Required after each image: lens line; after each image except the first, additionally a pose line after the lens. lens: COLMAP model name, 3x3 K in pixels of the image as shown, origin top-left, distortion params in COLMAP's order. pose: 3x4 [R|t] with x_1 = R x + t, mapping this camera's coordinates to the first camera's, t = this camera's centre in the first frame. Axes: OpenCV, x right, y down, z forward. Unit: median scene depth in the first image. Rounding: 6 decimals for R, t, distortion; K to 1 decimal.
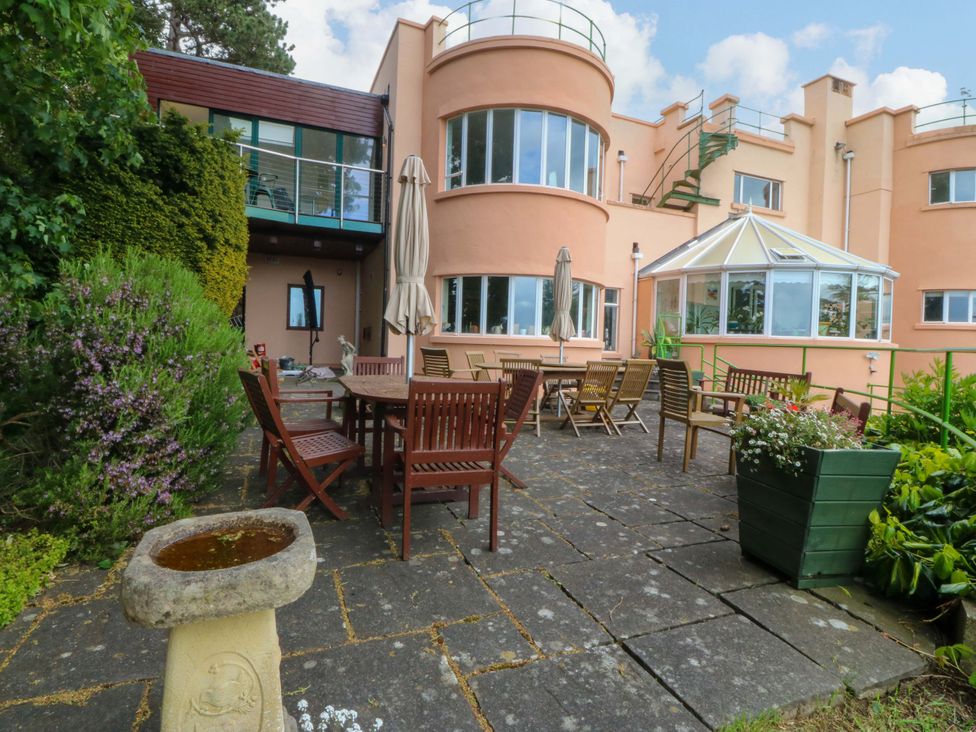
lens RADIAL K [[509.1, 0, 486.3], [0, 509.1, 352.7], [0, 0, 1]] dist [-0.000223, -0.014396]
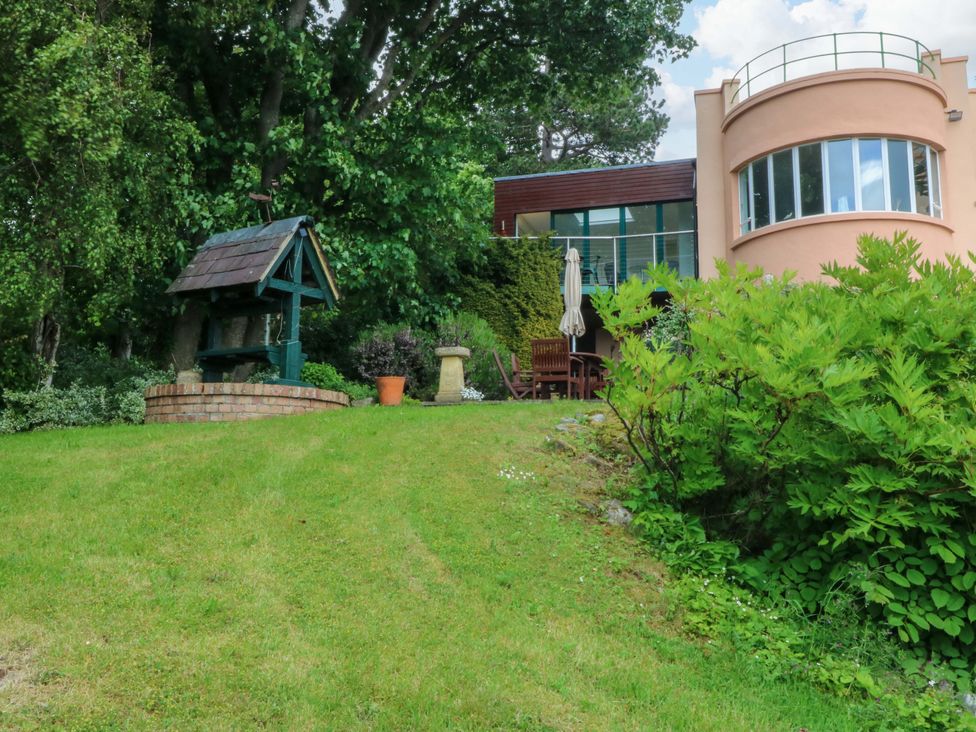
lens RADIAL K [[696.8, 0, 489.7], [0, 696.8, 354.1], [0, 0, 1]] dist [-0.002287, 0.000679]
pose [[0.783959, -0.110042, -0.610982, 0.565693], [0.010298, 0.986335, -0.164432, 0.217030], [0.620727, 0.122616, 0.774380, -0.582911]]
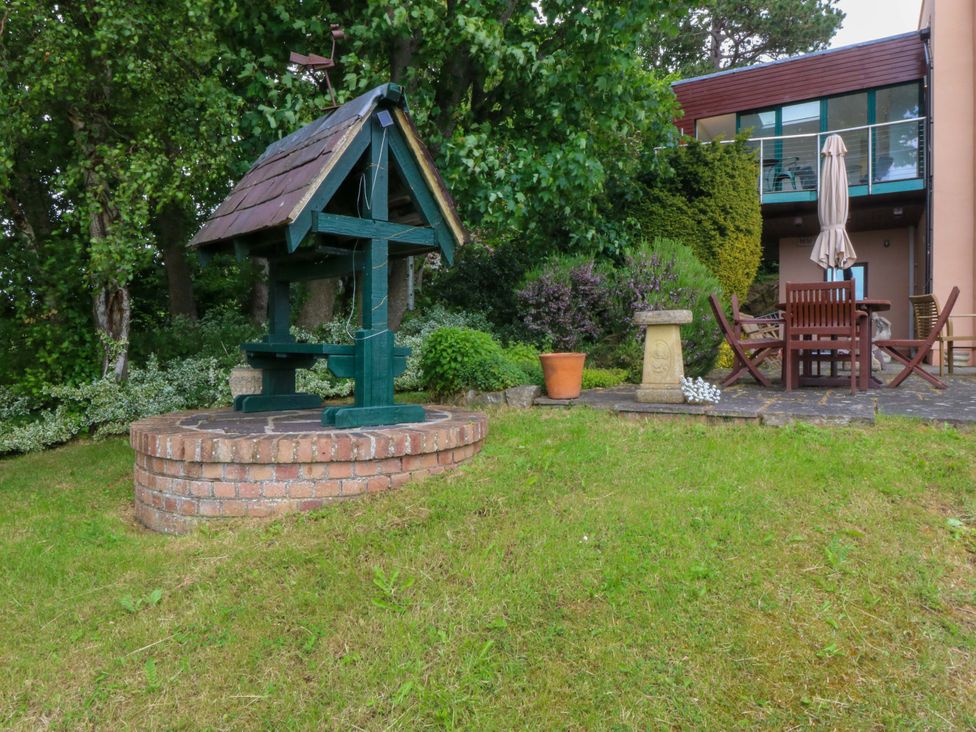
lens RADIAL K [[582.8, 0, 511.9], [0, 582.8, 335.1], [0, 0, 1]] dist [-0.002186, -0.002497]
pose [[0.613335, -0.036904, -0.788960, 0.249744], [0.005727, 0.999089, -0.042281, 0.093193], [0.789802, 0.021414, 0.612988, -0.274690]]
